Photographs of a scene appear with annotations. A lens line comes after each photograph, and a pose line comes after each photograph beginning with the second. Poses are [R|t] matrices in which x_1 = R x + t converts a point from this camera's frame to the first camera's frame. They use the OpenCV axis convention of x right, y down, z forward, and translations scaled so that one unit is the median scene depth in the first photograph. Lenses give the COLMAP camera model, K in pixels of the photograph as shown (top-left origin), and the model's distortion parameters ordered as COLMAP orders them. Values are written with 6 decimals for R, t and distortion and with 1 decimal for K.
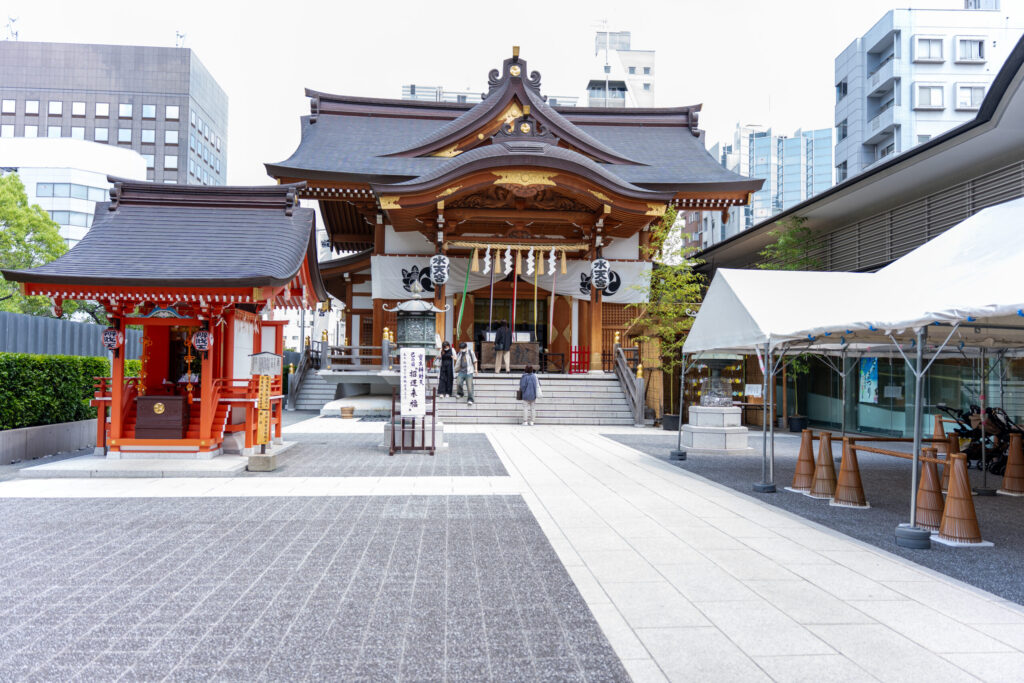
lens RADIAL K [[808.6, 0, 506.2], [0, 808.6, 343.8], [0, 0, 1]] dist [0.028317, -0.045900]
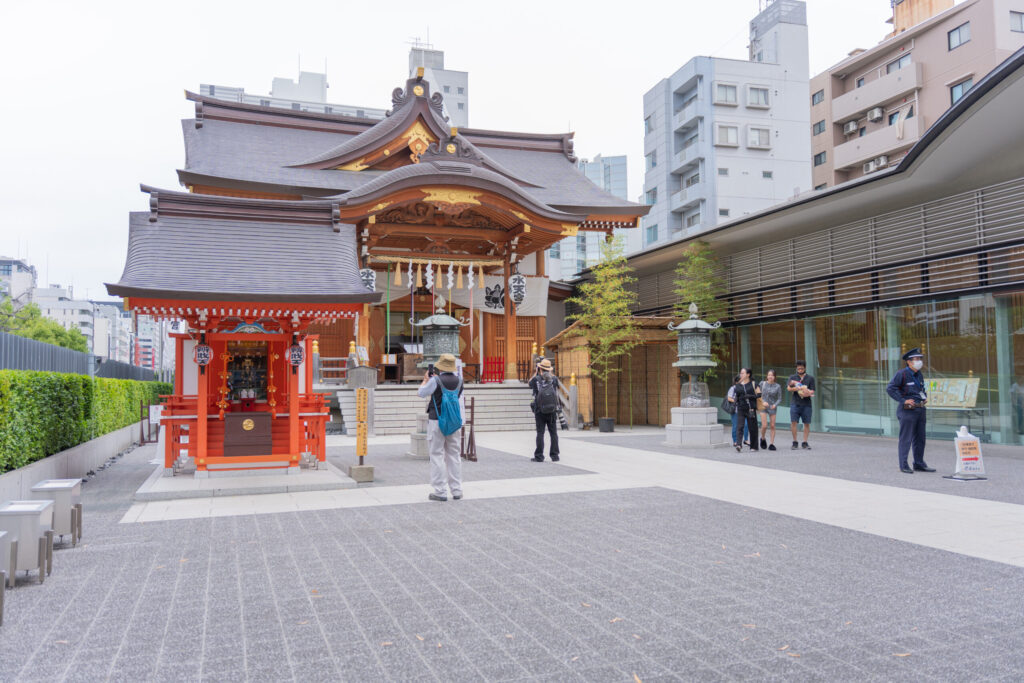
lens RADIAL K [[806.9, 0, 509.1], [0, 806.9, 339.8], [0, 0, 1]] dist [0.025836, -0.044704]
pose [[0.961913, -0.008027, 0.273239, -0.180802], [0.013067, 0.999776, -0.016630, -0.001528], [-0.273044, 0.019567, 0.961803, -0.016462]]
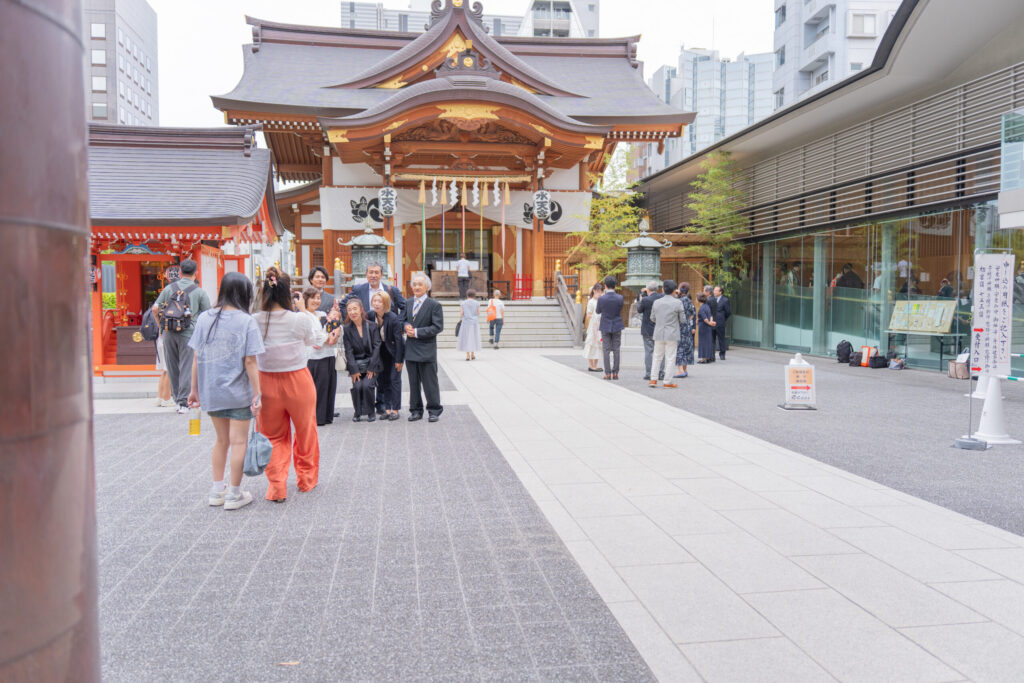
lens RADIAL K [[812.9, 0, 509.4], [0, 812.9, 342.8], [0, 0, 1]] dist [0.027336, -0.042238]
pose [[0.997637, -0.017217, 0.066513, 0.000701], [0.011207, 0.995907, 0.089684, -0.002885], [-0.067784, -0.088727, 0.993747, -0.062189]]
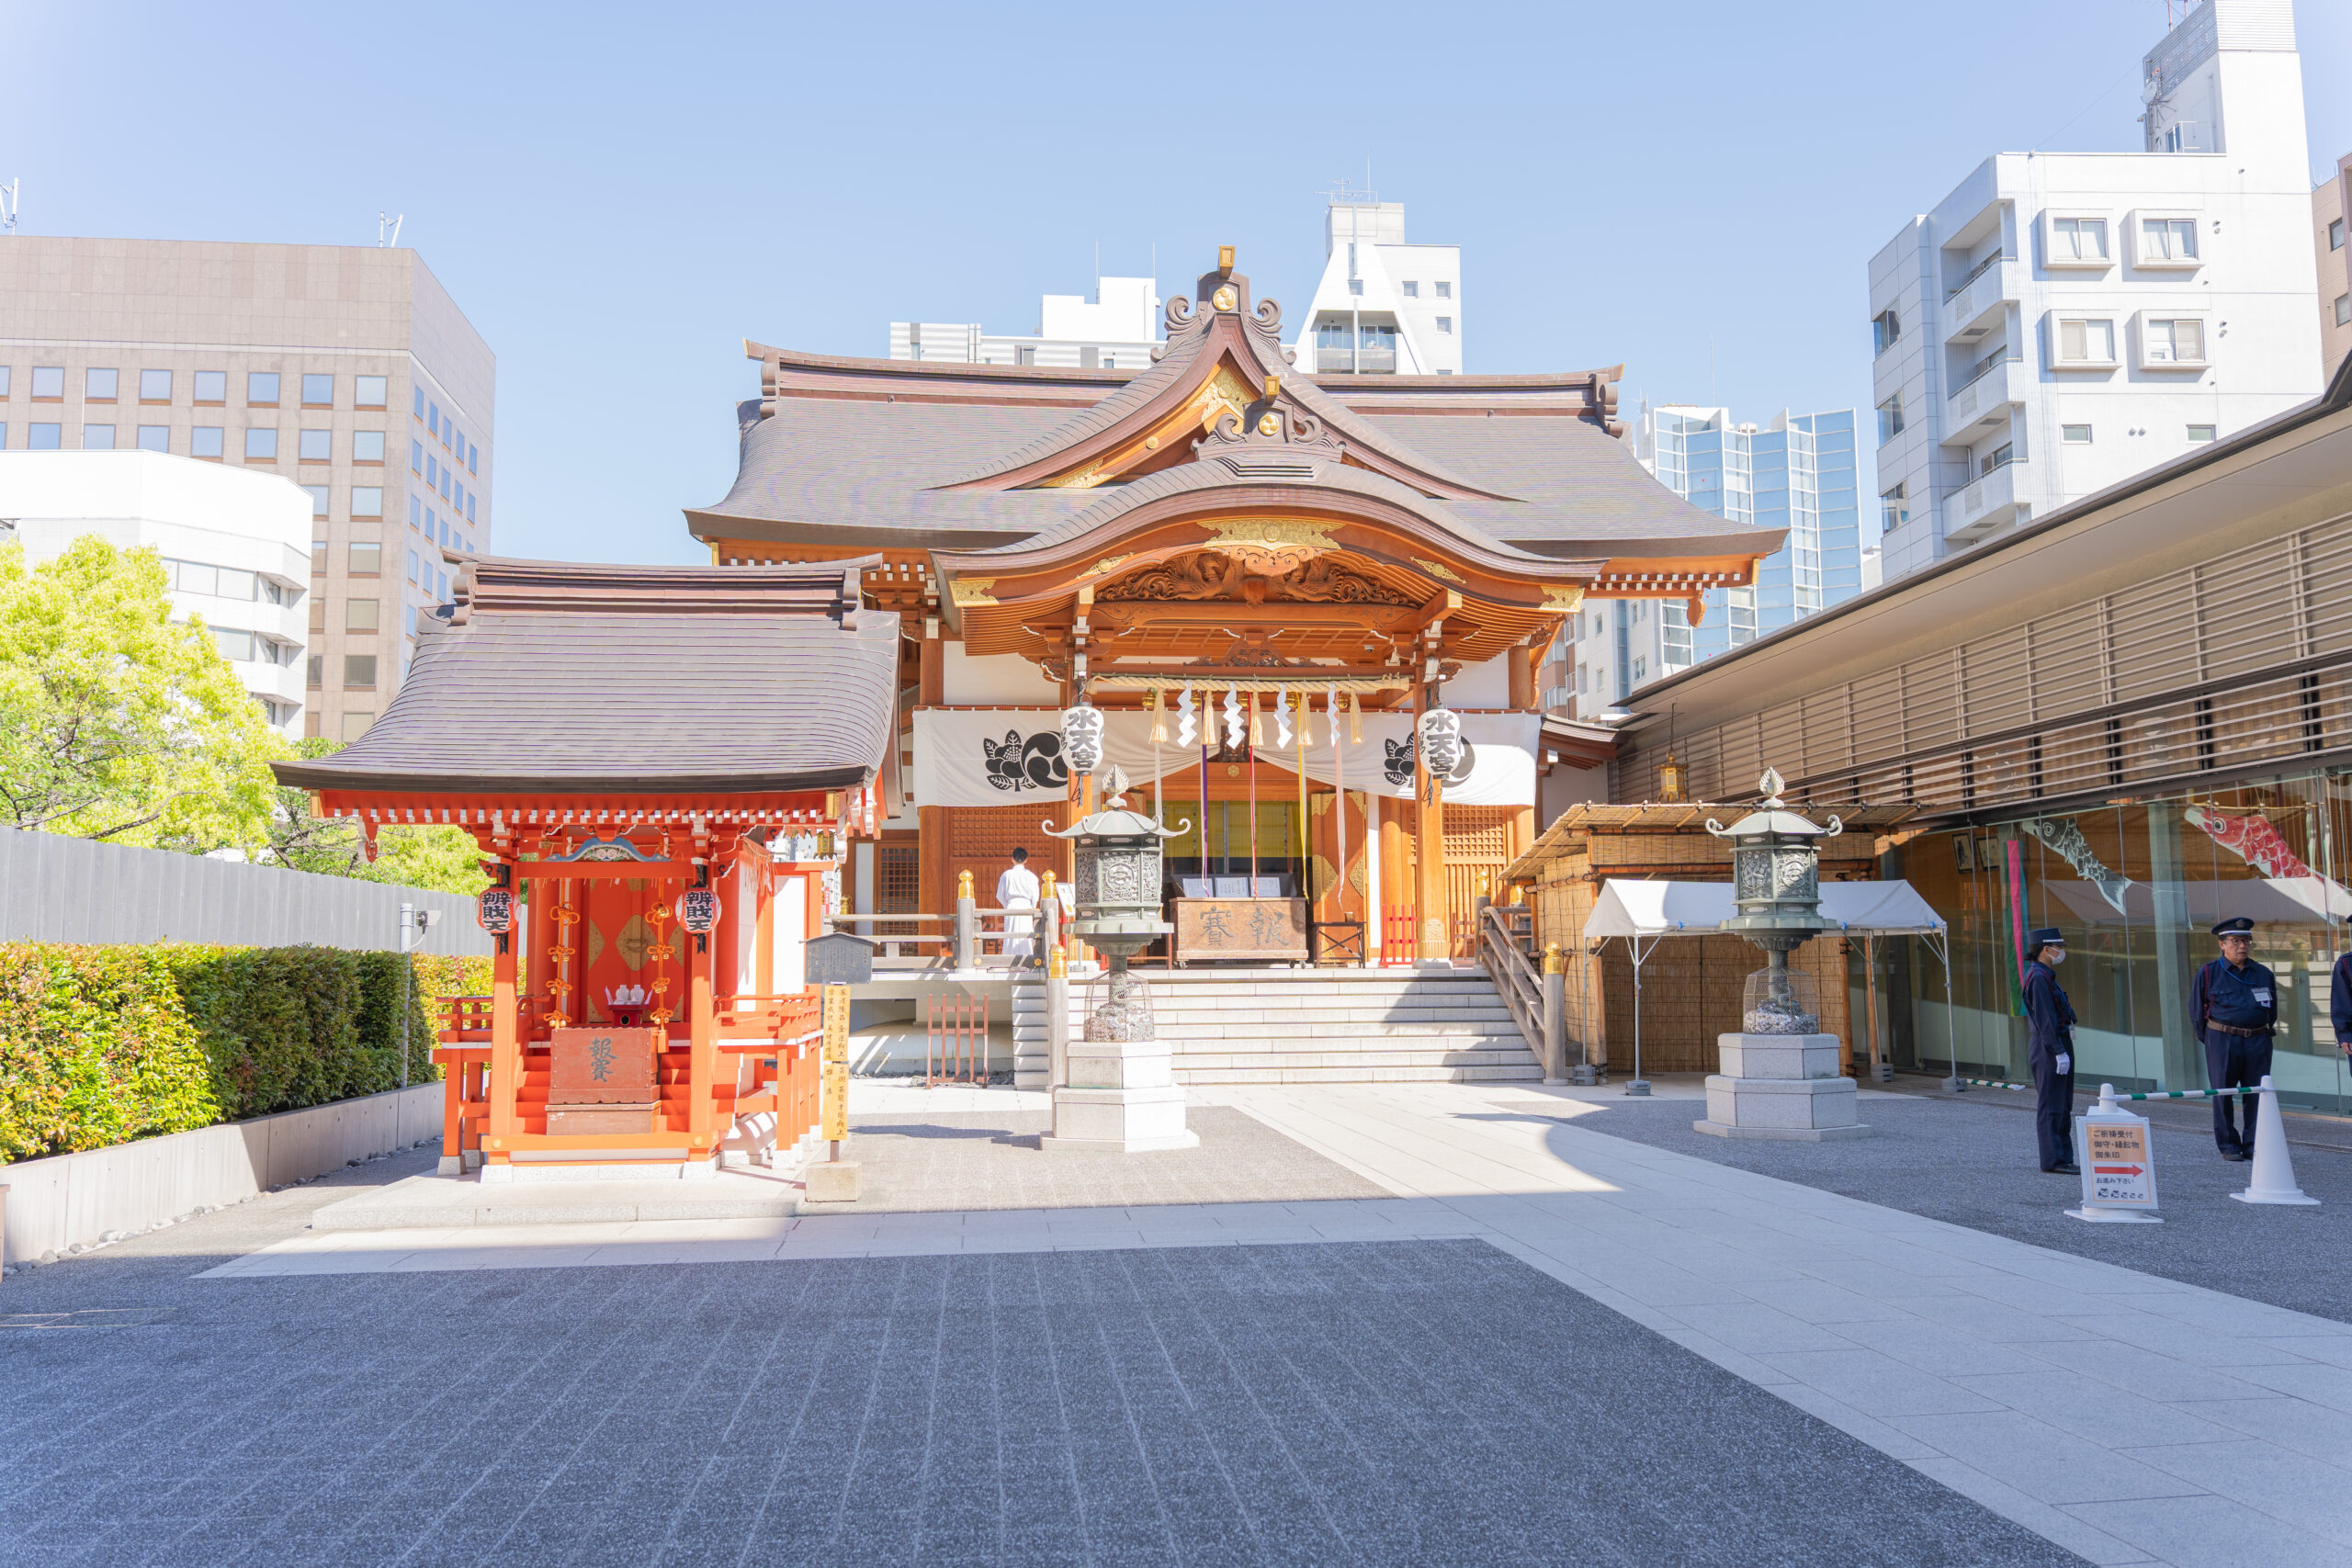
lens RADIAL K [[1849.2, 0, 1165.2], [0, 1849.2, 780.0], [0, 0, 1]] dist [0.024202, -0.044260]
pose [[0.999303, -0.017279, 0.033078, -0.068291], [0.019393, 0.997718, -0.064671, -0.002147], [-0.031885, 0.065268, 0.997358, -0.016386]]
